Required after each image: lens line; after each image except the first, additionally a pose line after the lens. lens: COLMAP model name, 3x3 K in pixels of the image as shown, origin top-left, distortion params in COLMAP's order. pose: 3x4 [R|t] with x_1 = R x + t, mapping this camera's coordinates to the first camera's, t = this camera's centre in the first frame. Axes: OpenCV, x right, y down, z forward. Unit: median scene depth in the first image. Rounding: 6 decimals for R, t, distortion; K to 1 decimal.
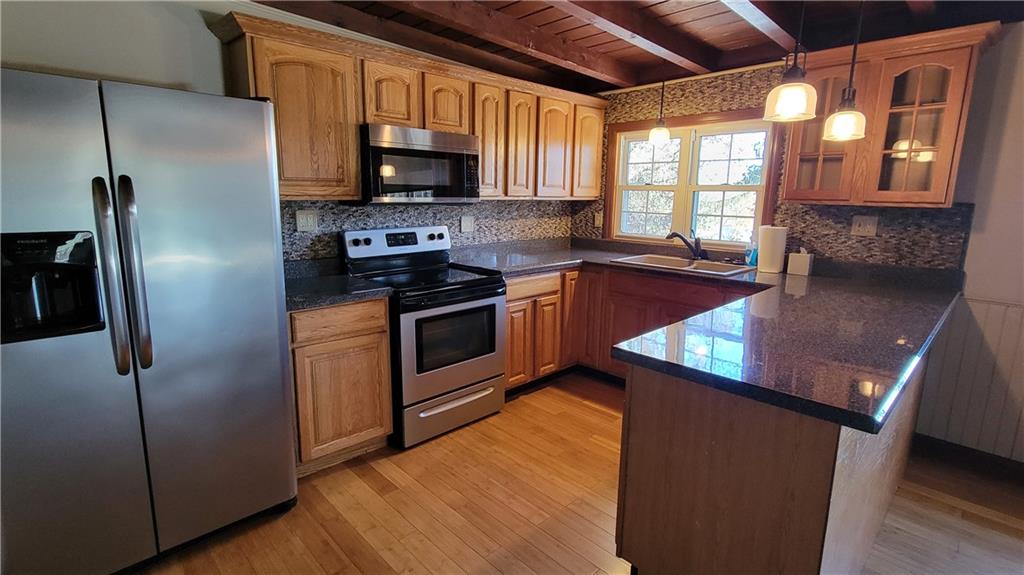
lens RADIAL K [[489.2, 0, 496.2], [0, 489.2, 287.6], [0, 0, 1]] dist [0.002075, 0.000684]
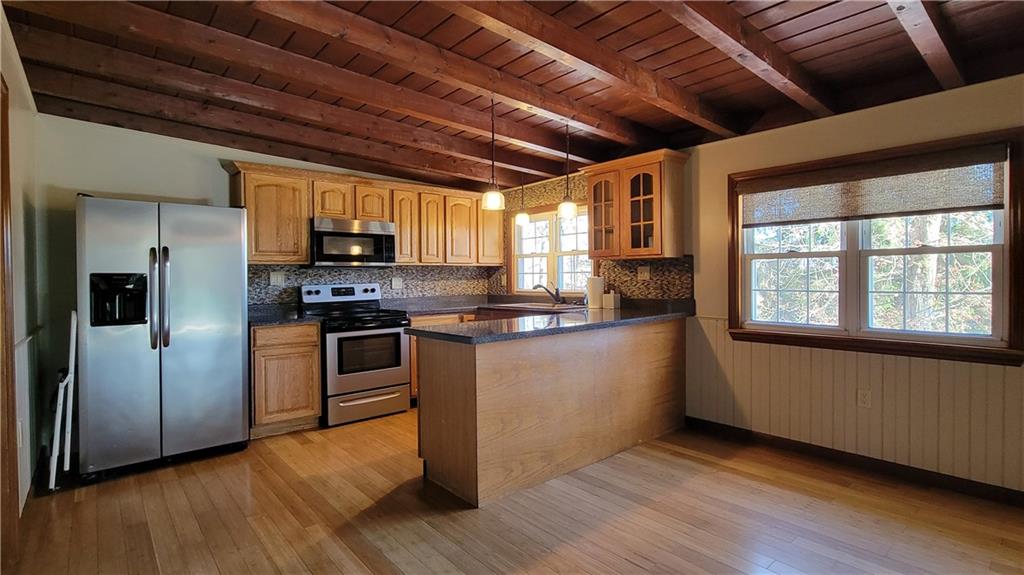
lens RADIAL K [[489.2, 0, 491.7], [0, 489.2, 285.3], [0, 0, 1]] dist [0.002075, 0.000684]
pose [[0.997619, -0.023583, -0.064814, 0.385523], [0.011784, 0.984189, -0.176729, 0.163366], [0.067957, 0.175544, 0.982123, -0.468219]]
